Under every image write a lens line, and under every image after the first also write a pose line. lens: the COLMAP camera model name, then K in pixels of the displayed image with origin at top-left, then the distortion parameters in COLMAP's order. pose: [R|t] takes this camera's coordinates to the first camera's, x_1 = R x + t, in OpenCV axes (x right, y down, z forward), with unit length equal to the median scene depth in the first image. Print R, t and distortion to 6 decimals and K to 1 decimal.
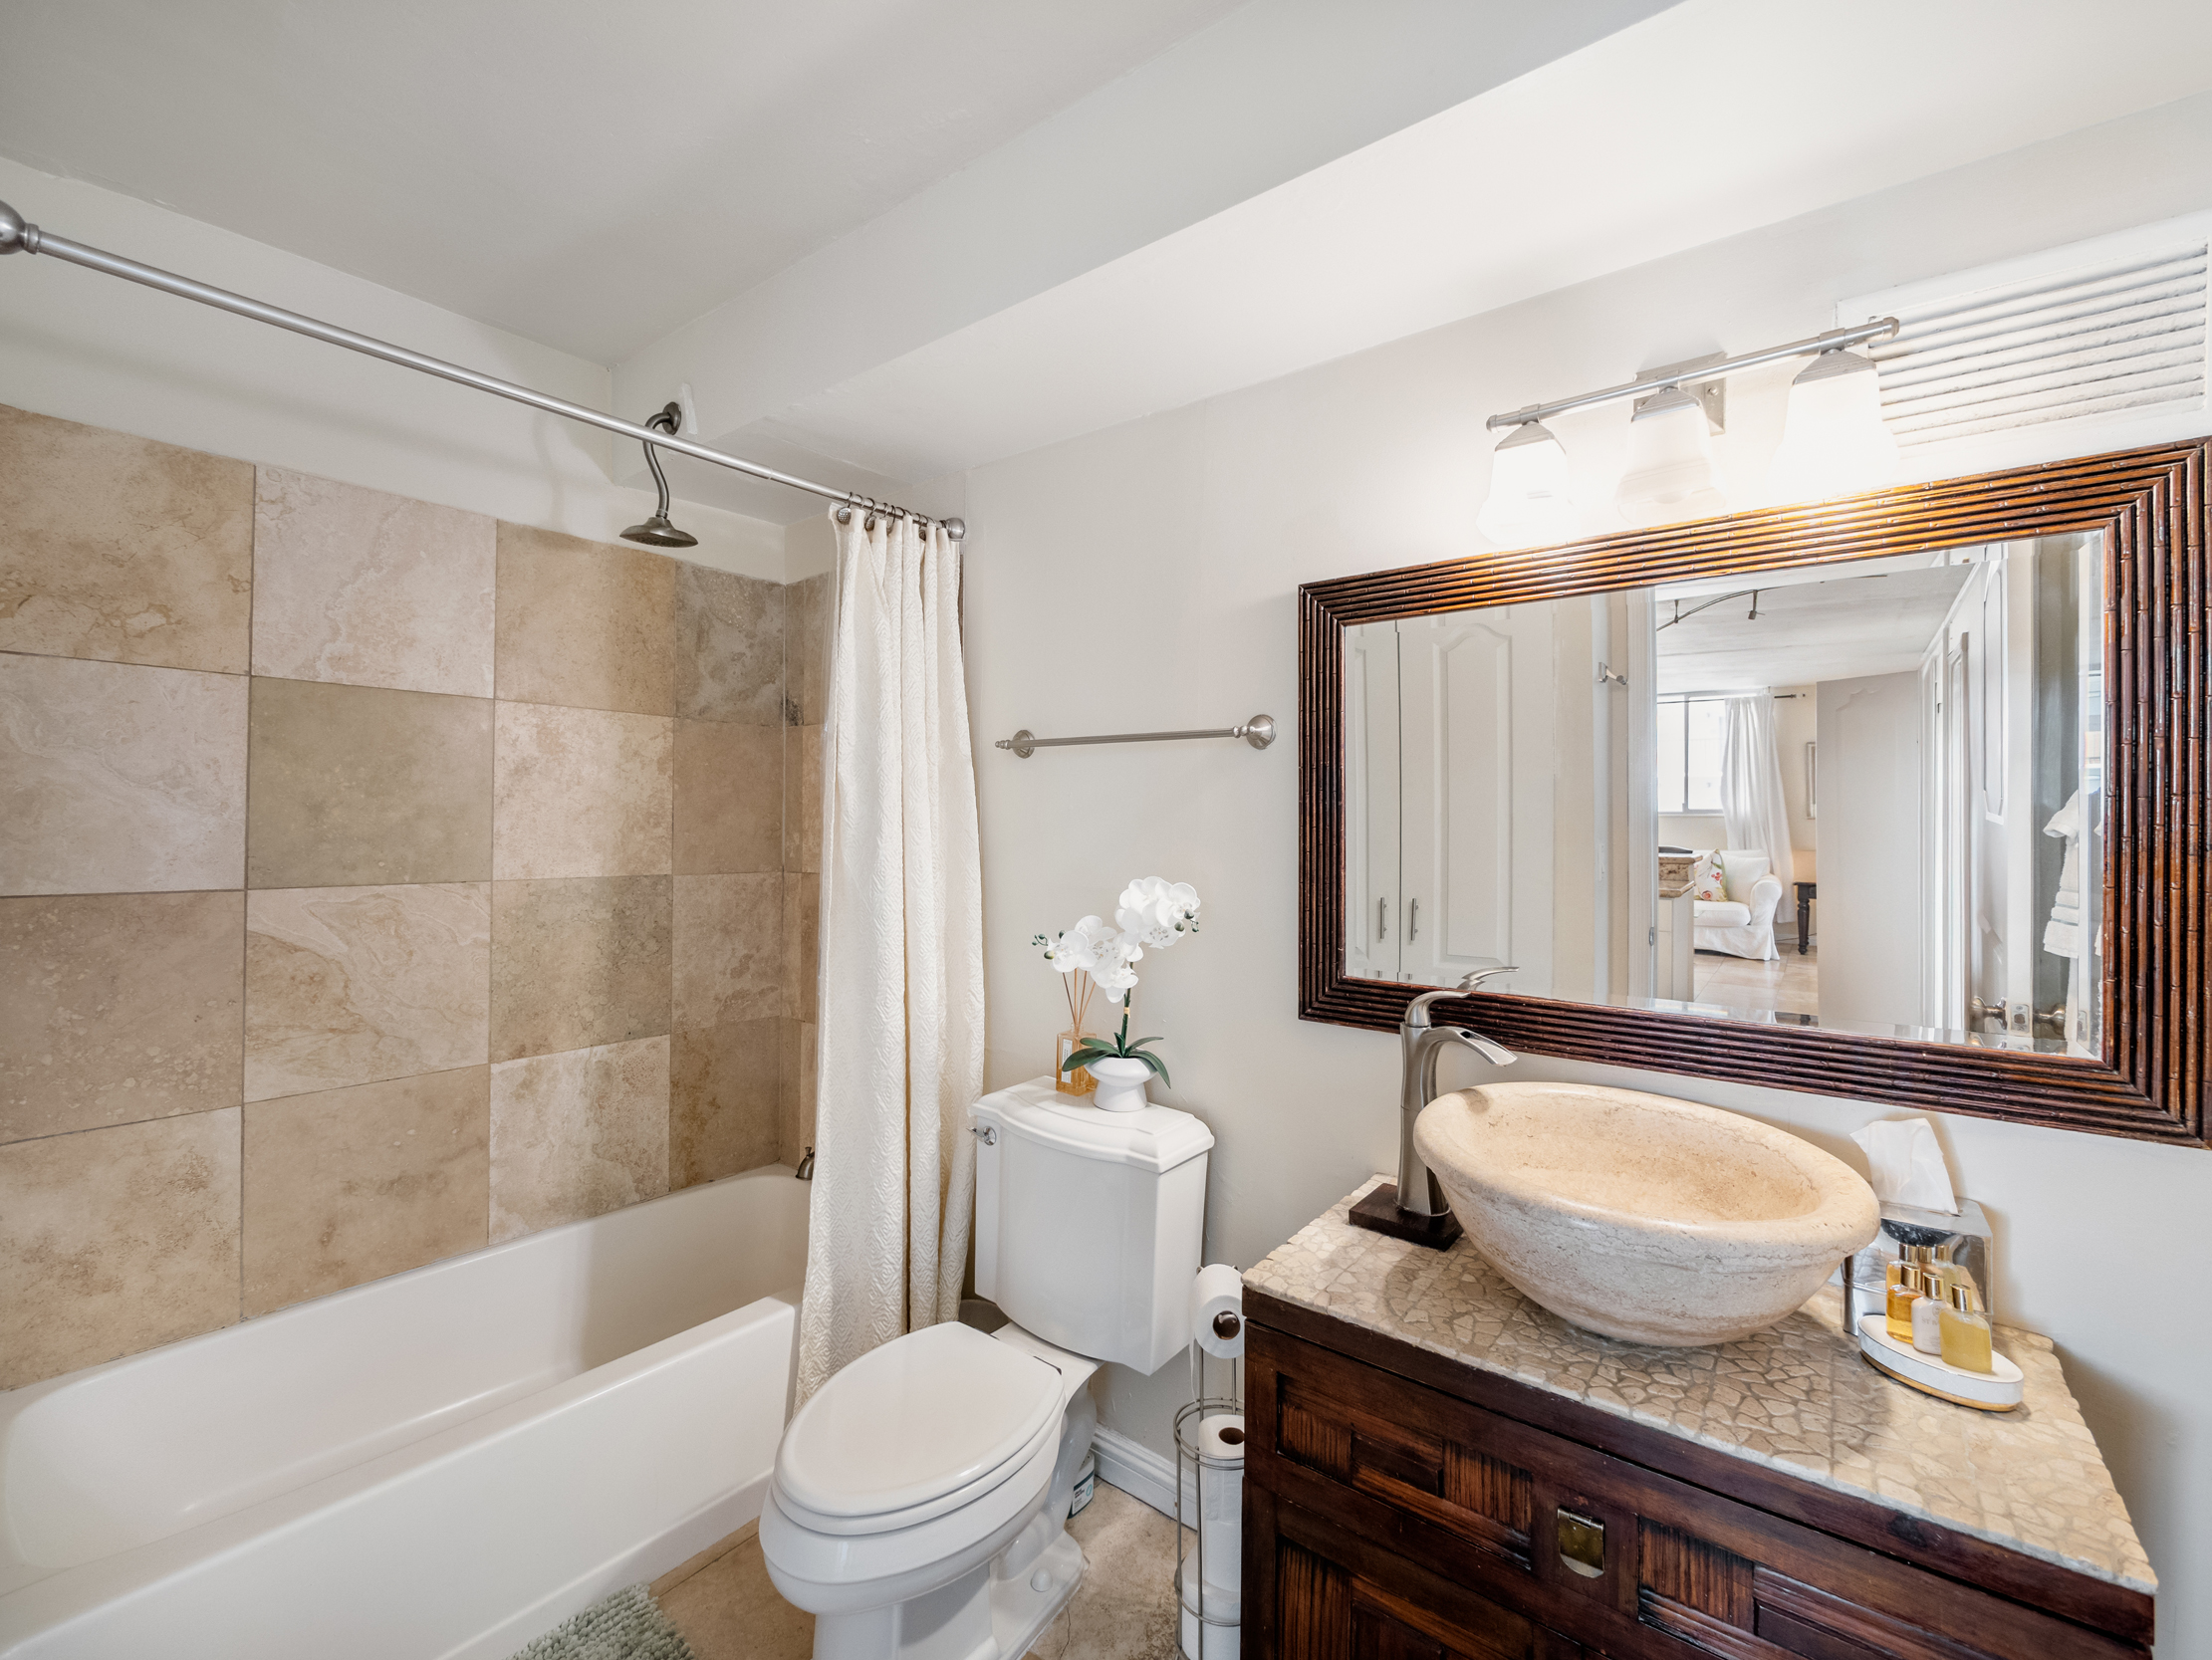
lens RADIAL K [[918.4, 0, 1143.1], [0, 918.4, 815.7], [0, 0, 1]] dist [-0.006402, 0.000750]
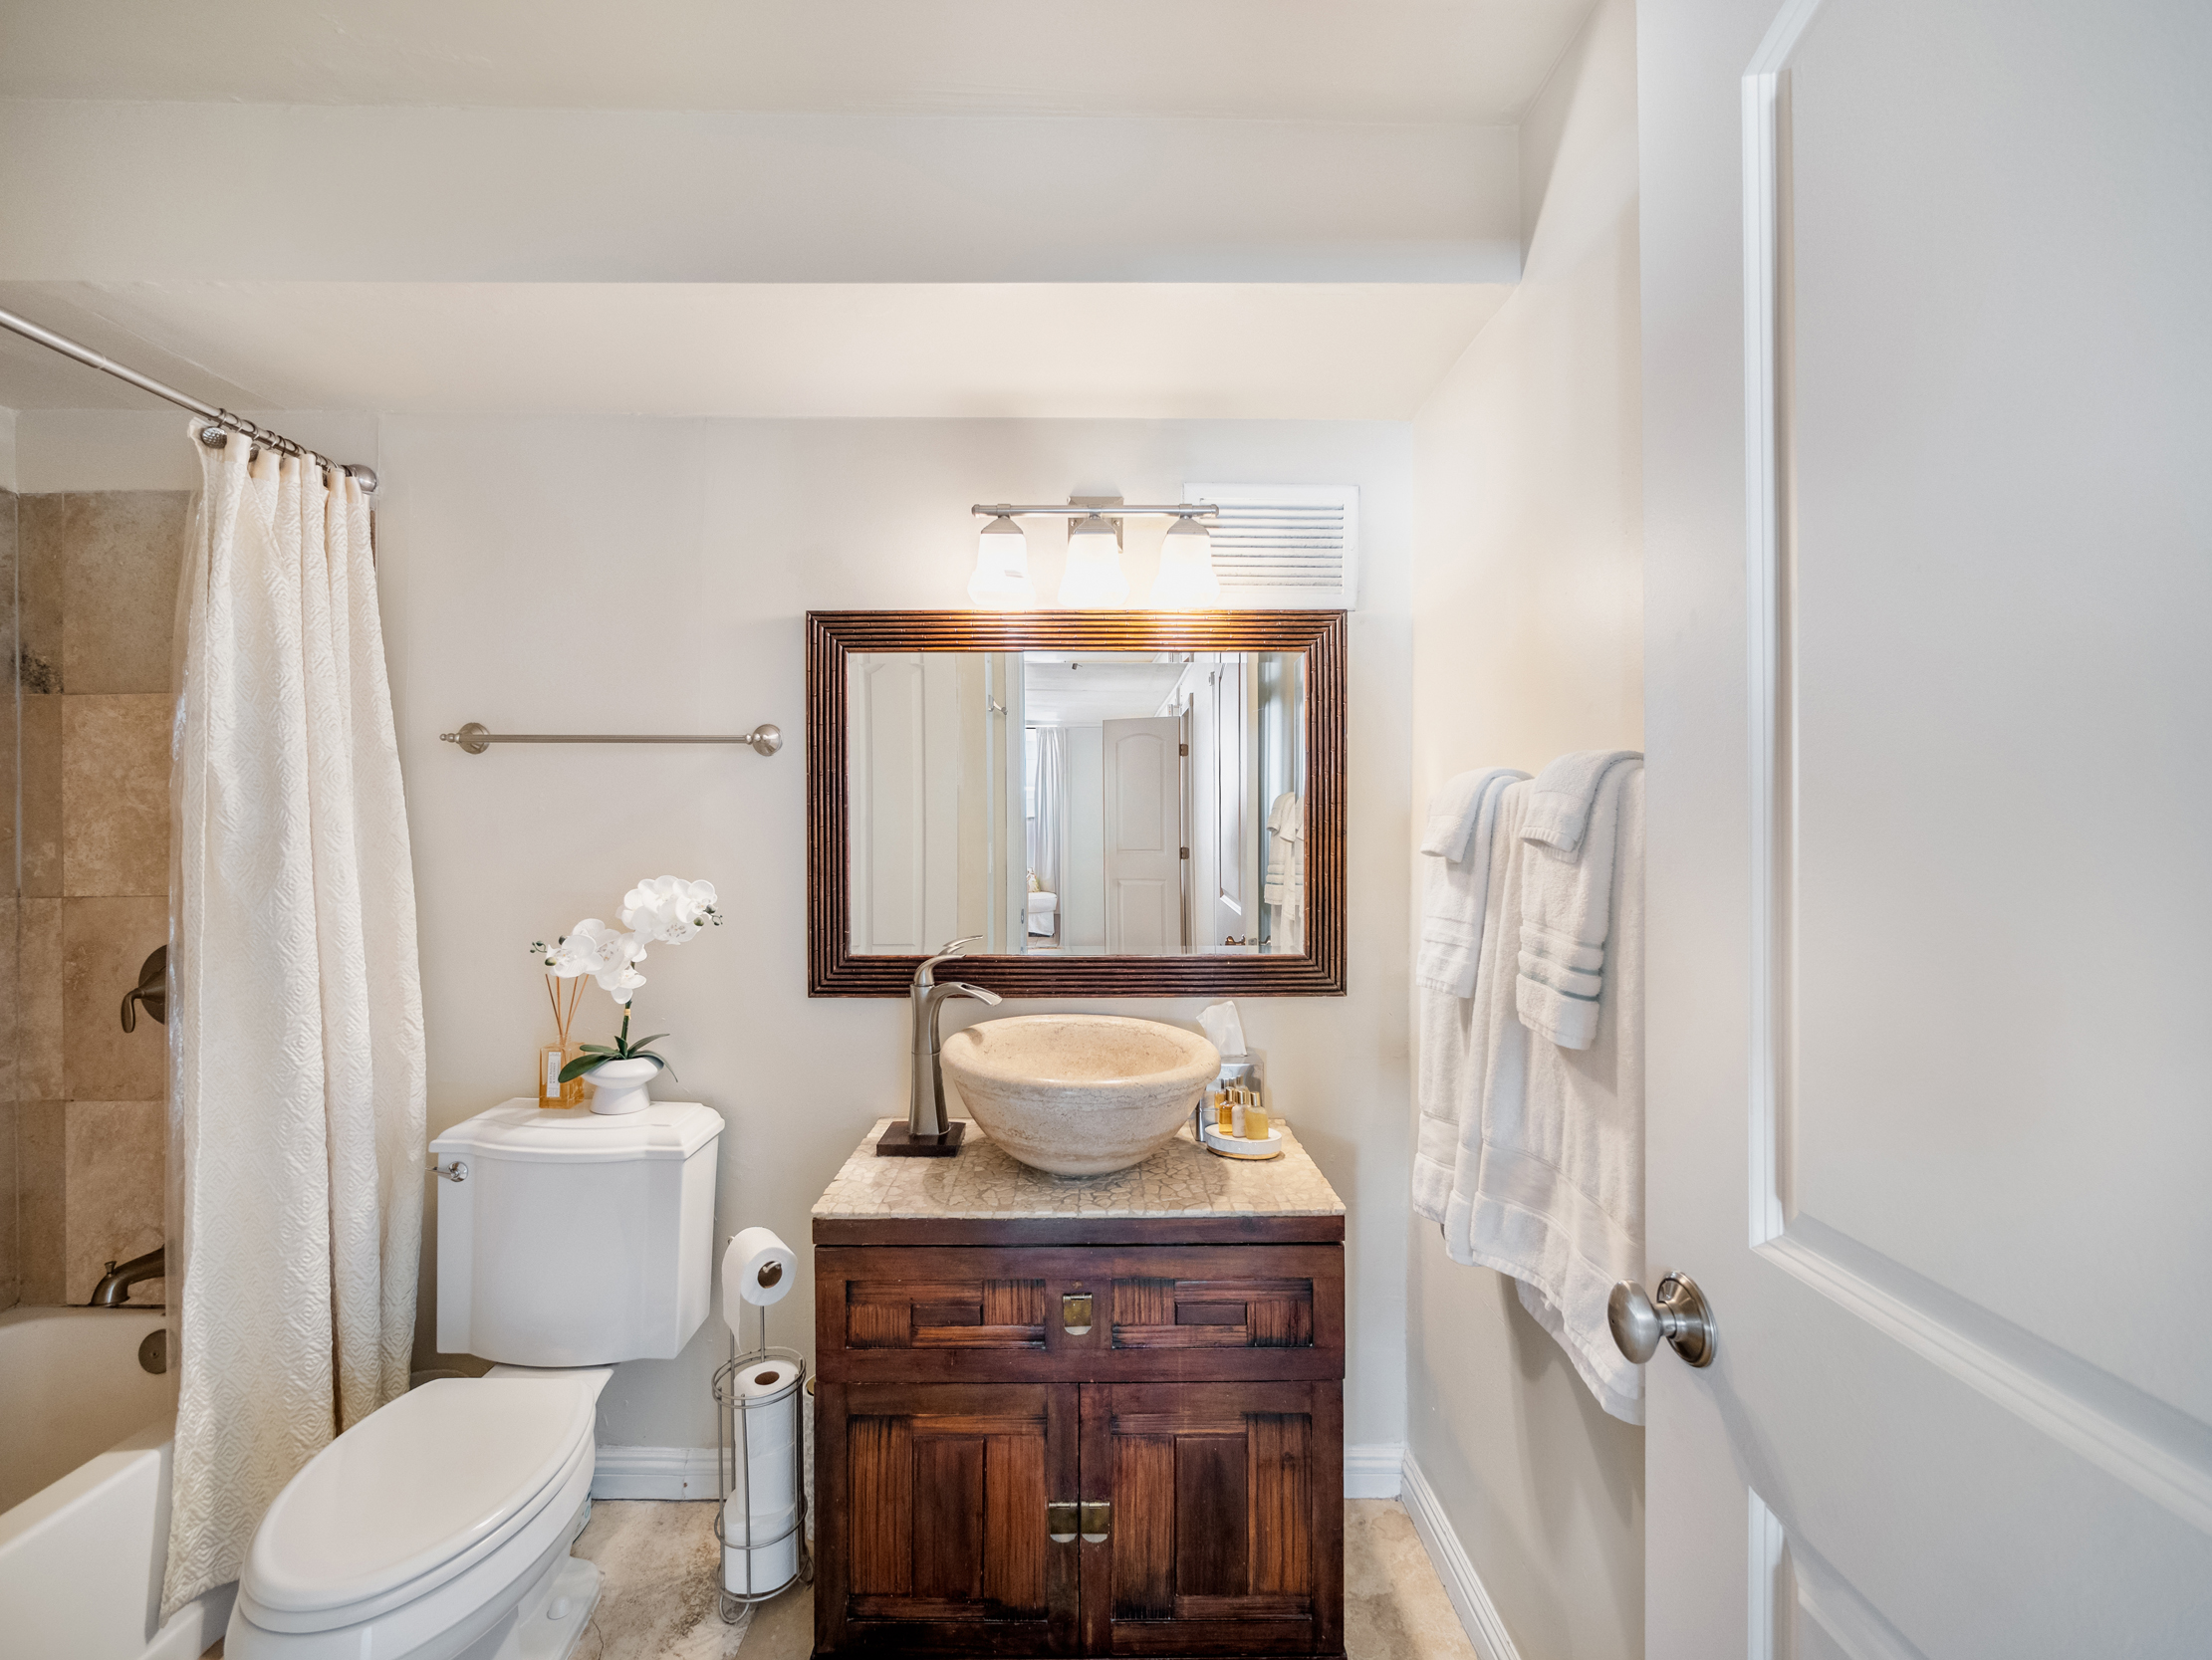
lens RADIAL K [[887.9, 0, 1119.2], [0, 887.9, 827.4], [0, 0, 1]] dist [-0.005485, 0.000470]
pose [[0.786503, -0.006166, 0.617555, -0.211018], [0.003991, 0.999980, 0.004901, 0.009983], [-0.617573, -0.001390, 0.786512, -0.093508]]
